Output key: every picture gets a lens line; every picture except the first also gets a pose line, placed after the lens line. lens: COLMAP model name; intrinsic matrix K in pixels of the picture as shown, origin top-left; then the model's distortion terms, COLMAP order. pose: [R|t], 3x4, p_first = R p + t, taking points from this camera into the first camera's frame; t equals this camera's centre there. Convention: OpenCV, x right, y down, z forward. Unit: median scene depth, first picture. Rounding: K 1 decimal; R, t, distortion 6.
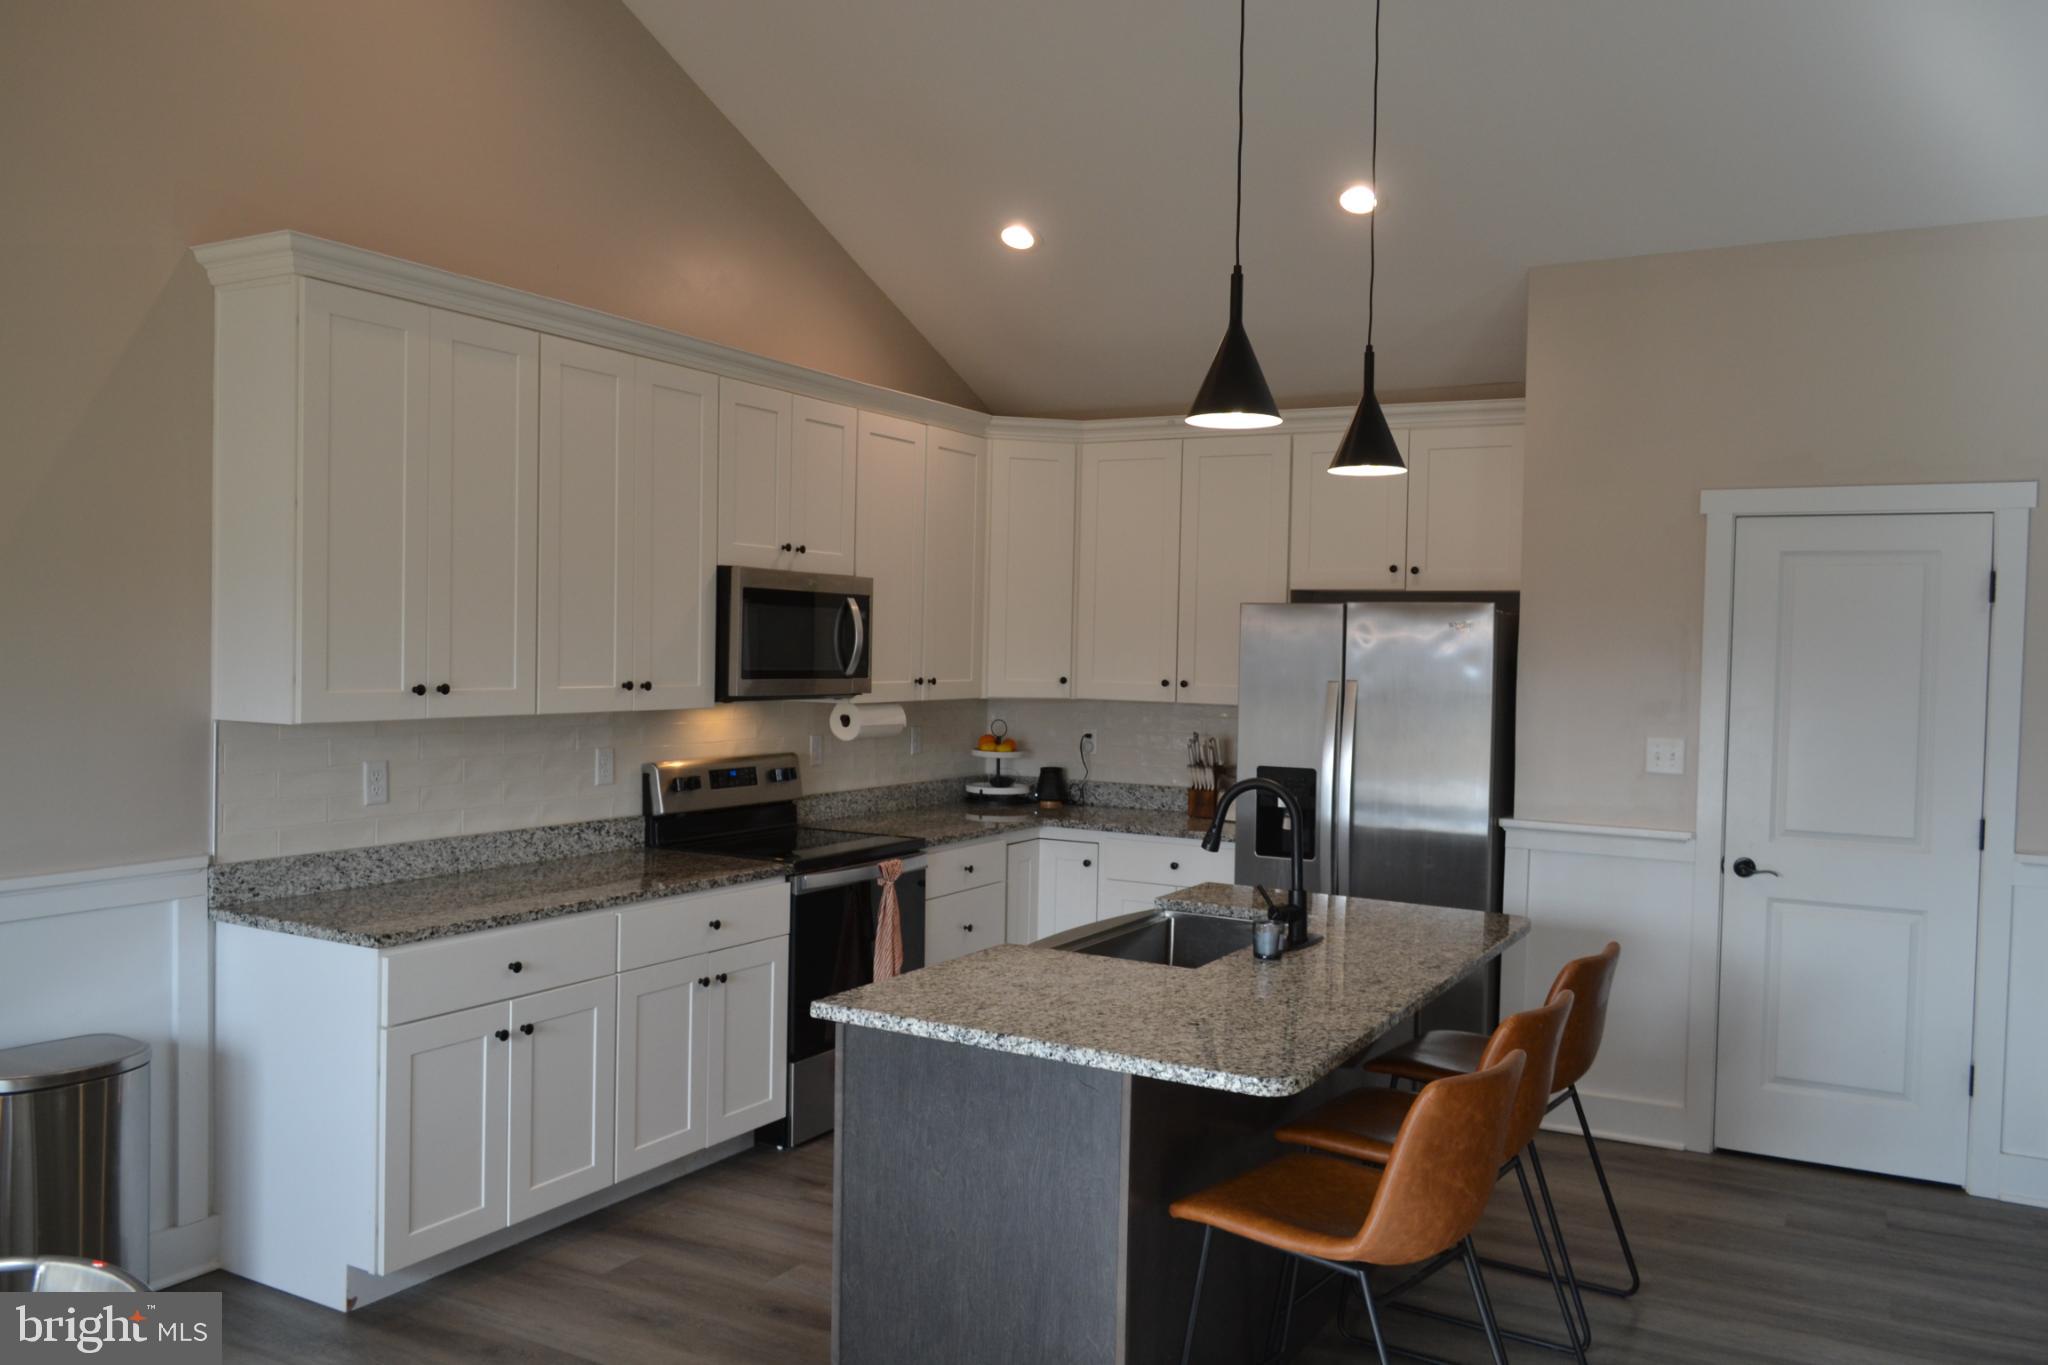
lens RADIAL K [[1615.0, 0, 1024.0], [0, 1615.0, 682.5], [0, 0, 1]] dist [-0.010611, 0.006624]
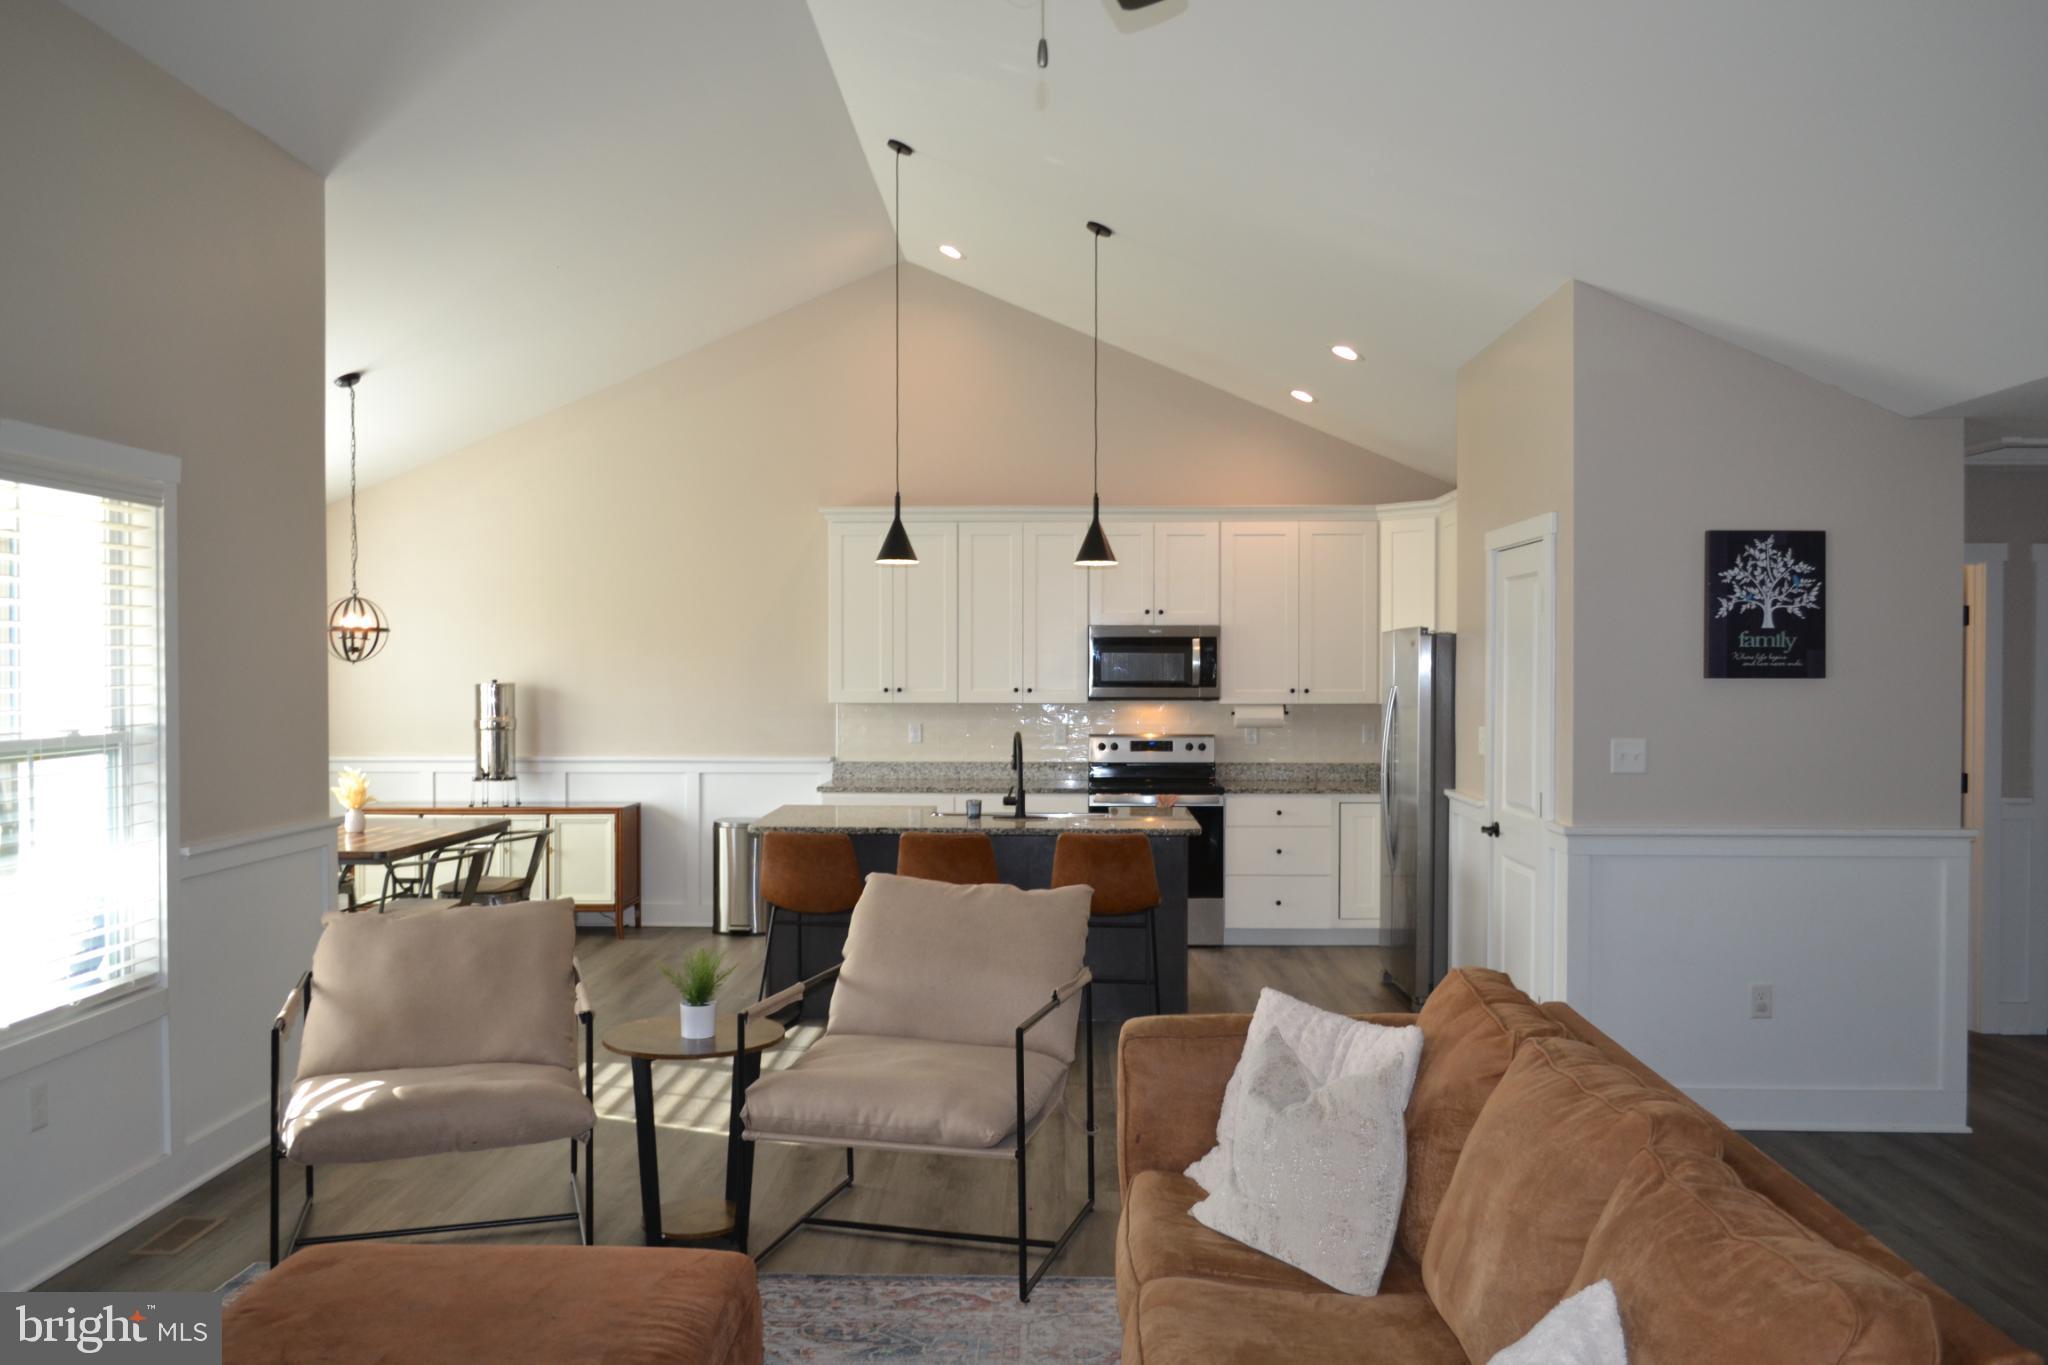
lens RADIAL K [[1615.0, 0, 1024.0], [0, 1615.0, 682.5], [0, 0, 1]] dist [-0.010611, 0.006624]
pose [[0.469134, -0.010051, -0.883070, 1.297468], [-0.012305, 0.999764, -0.017916, 0.024559], [0.883041, 0.019272, 0.468900, 0.075982]]
